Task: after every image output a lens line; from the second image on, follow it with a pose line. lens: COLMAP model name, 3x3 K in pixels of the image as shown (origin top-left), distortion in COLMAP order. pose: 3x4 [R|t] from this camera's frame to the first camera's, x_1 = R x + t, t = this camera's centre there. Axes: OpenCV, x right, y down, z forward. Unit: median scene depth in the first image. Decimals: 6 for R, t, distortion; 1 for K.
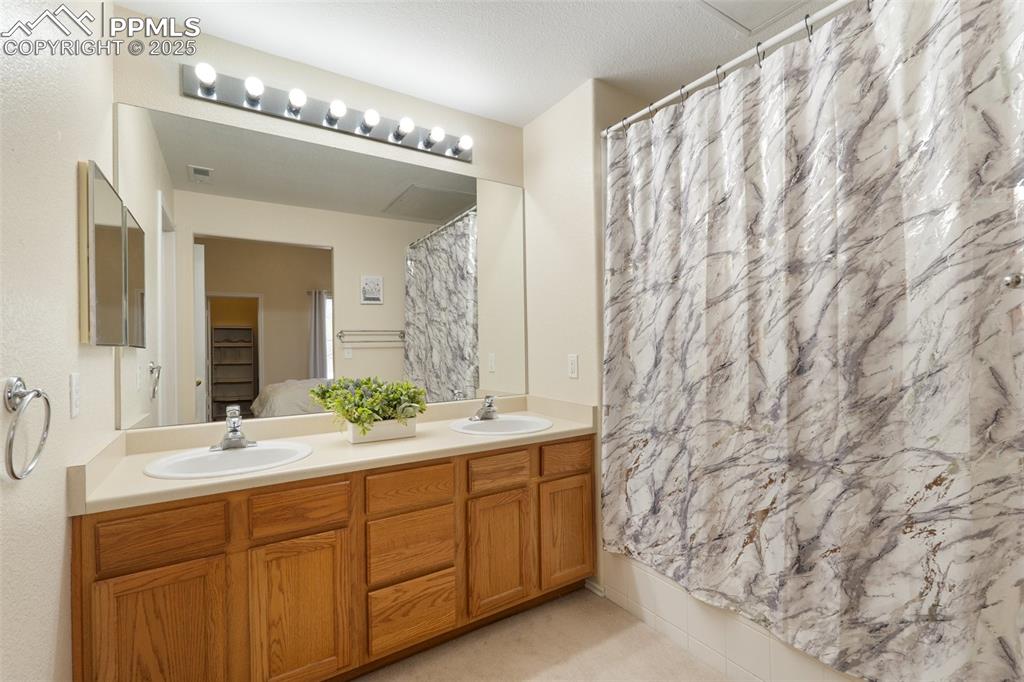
lens RADIAL K [[452.7, 0, 511.5], [0, 452.7, 339.5], [0, 0, 1]] dist [-0.003077, 0.000041]
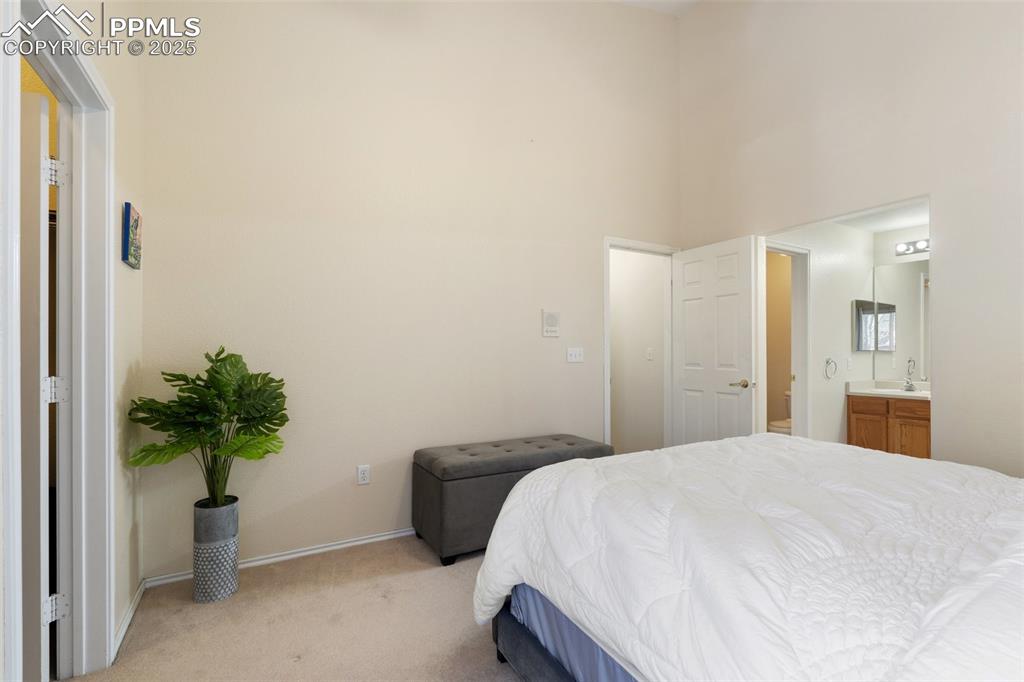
lens RADIAL K [[452.7, 0, 511.5], [0, 452.7, 339.5], [0, 0, 1]] dist [-0.003077, 0.000041]
pose [[-0.043971, 0.003581, -0.999026, 1.972077], [0.008207, 0.999961, 0.003223, -0.081104], [0.998999, -0.008057, -0.043998, -1.116909]]
